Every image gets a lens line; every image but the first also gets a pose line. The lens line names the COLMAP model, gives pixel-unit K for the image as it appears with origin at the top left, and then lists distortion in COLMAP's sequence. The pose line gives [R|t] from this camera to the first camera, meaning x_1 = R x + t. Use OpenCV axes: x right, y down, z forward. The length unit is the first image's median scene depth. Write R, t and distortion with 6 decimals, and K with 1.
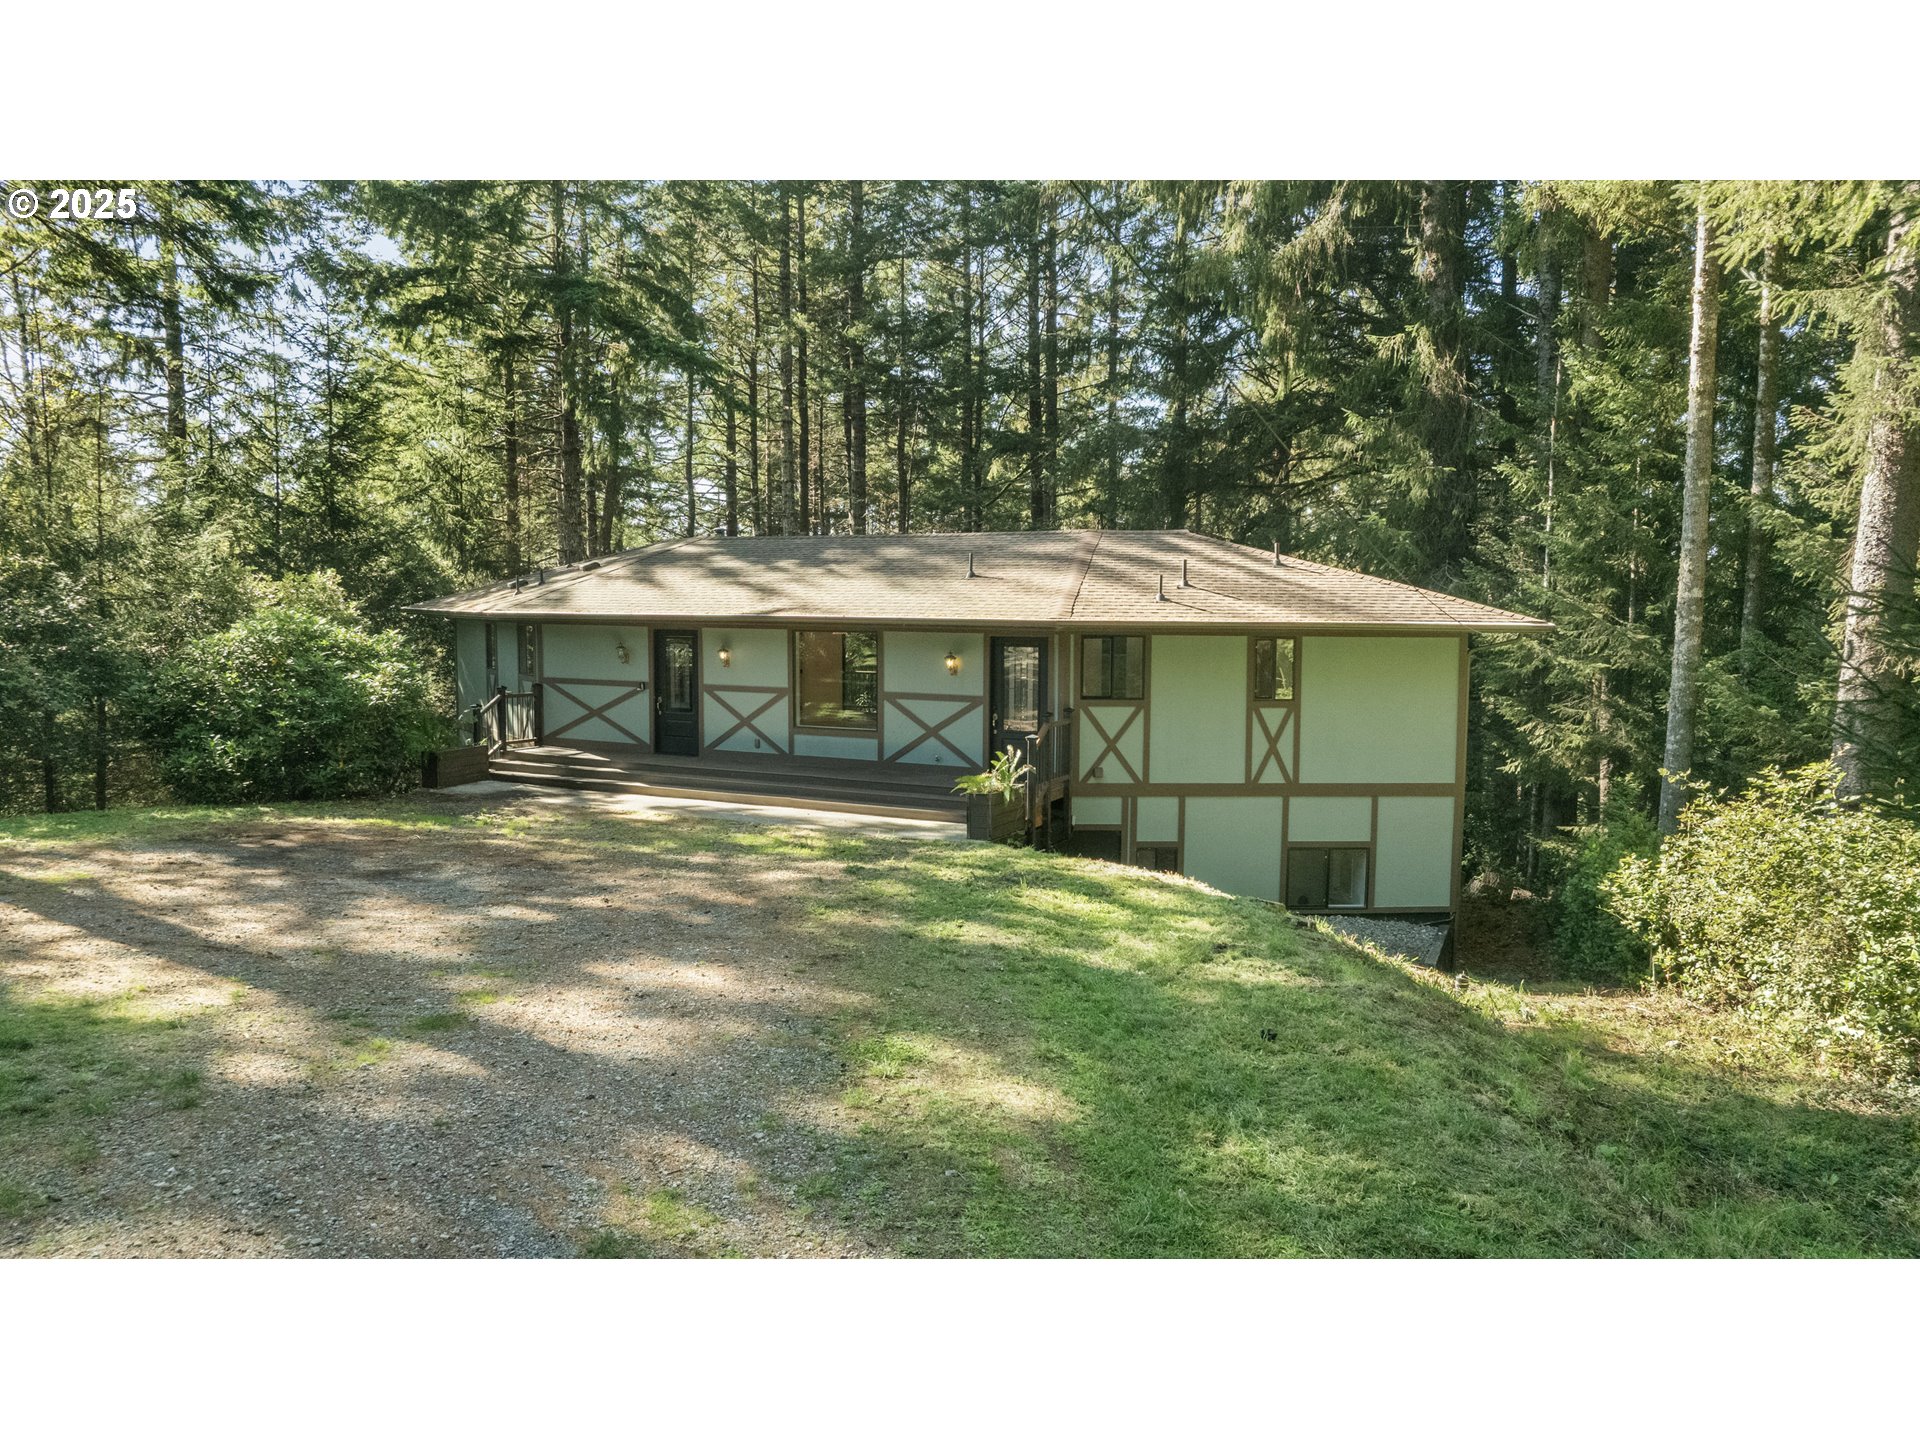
lens RADIAL K [[1493.5, 0, 956.9], [0, 1493.5, 717.8], [0, 0, 1]] dist [-0.018991, 0.021101]
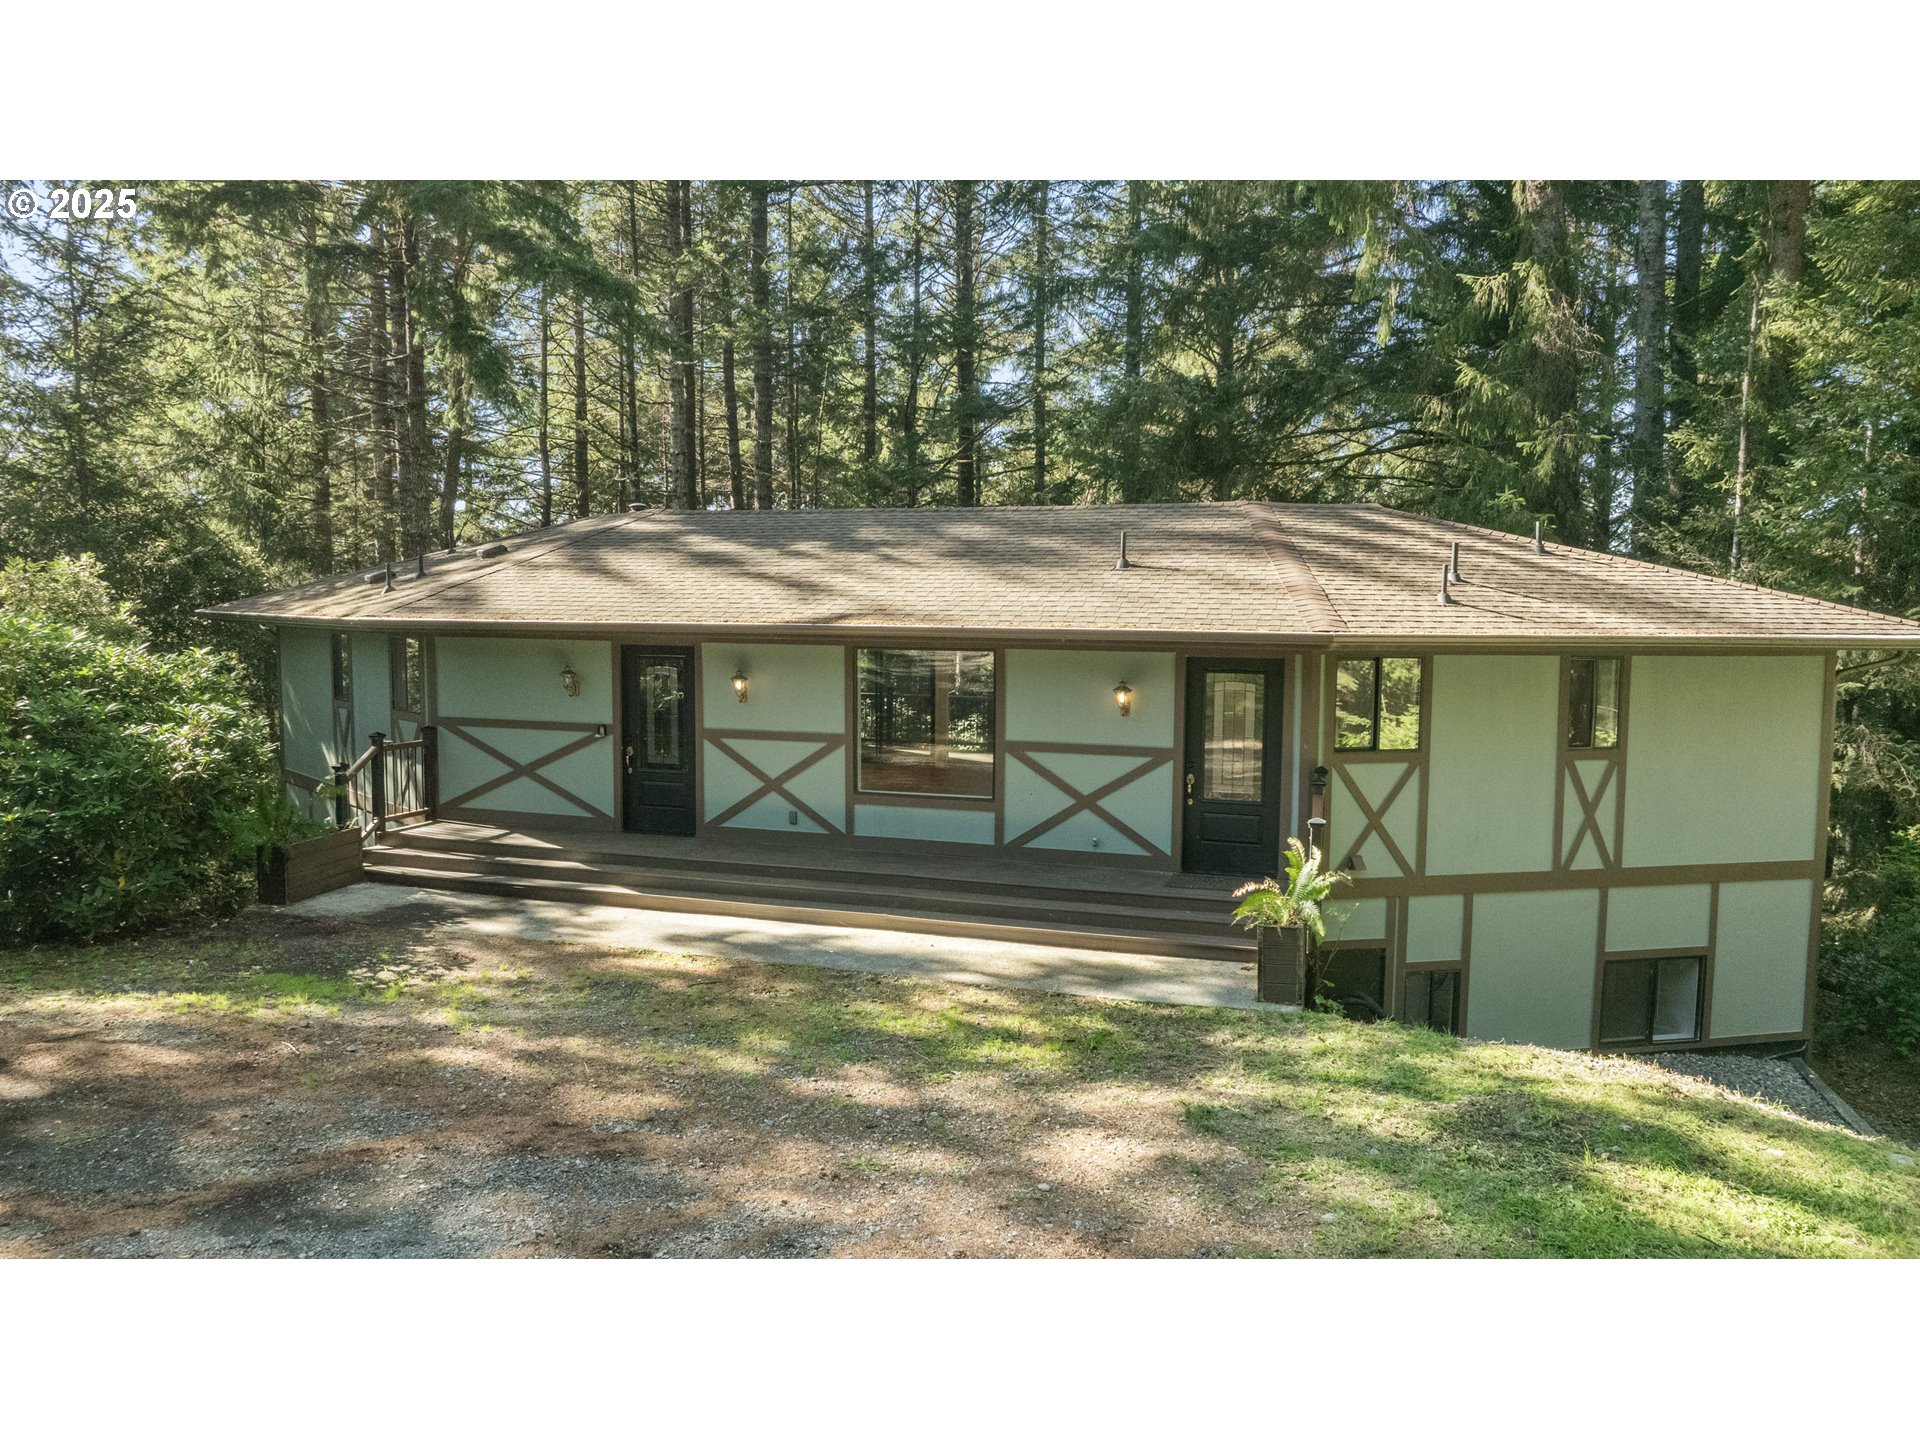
lens RADIAL K [[1493.5, 0, 989.0], [0, 1493.5, 723.1], [0, 0, 1]] dist [-0.018991, 0.021101]
pose [[0.987936, -0.011547, 0.154434, -0.149831], [0.010936, 0.999929, 0.004809, -0.026959], [-0.154478, -0.003062, 0.987991, 0.334952]]
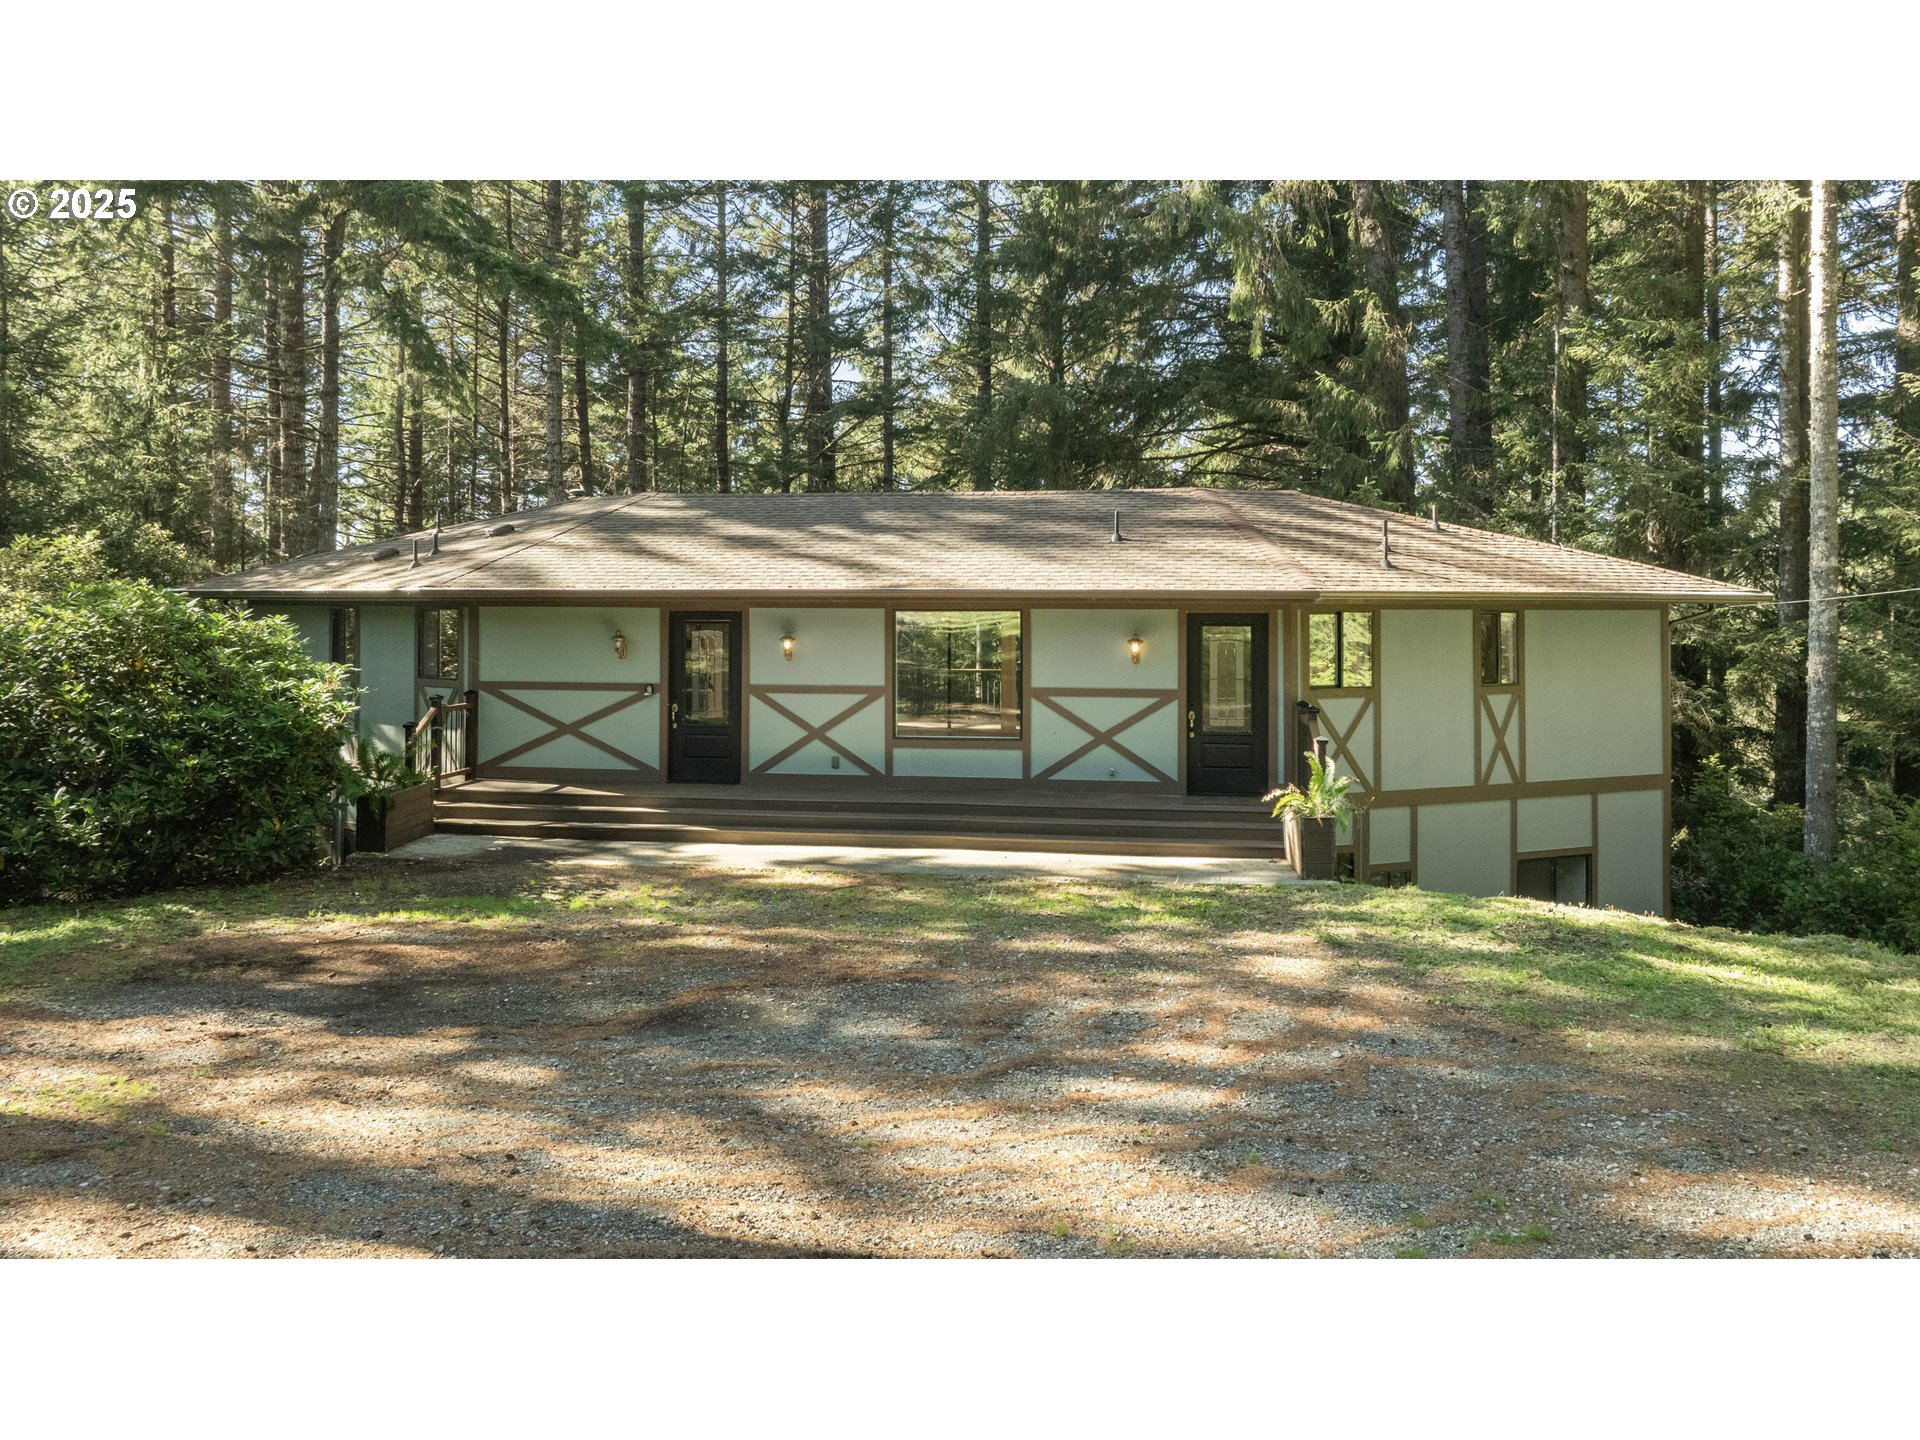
lens RADIAL K [[1493.5, 0, 1038.0], [0, 1493.5, 547.2], [0, 0, 1]] dist [-0.018991, 0.021101]
pose [[0.943577, 0.004702, 0.331119, -0.285299], [0.031779, 0.993999, -0.104674, -0.008305], [-0.329624, 0.109291, 0.937765, 0.258674]]
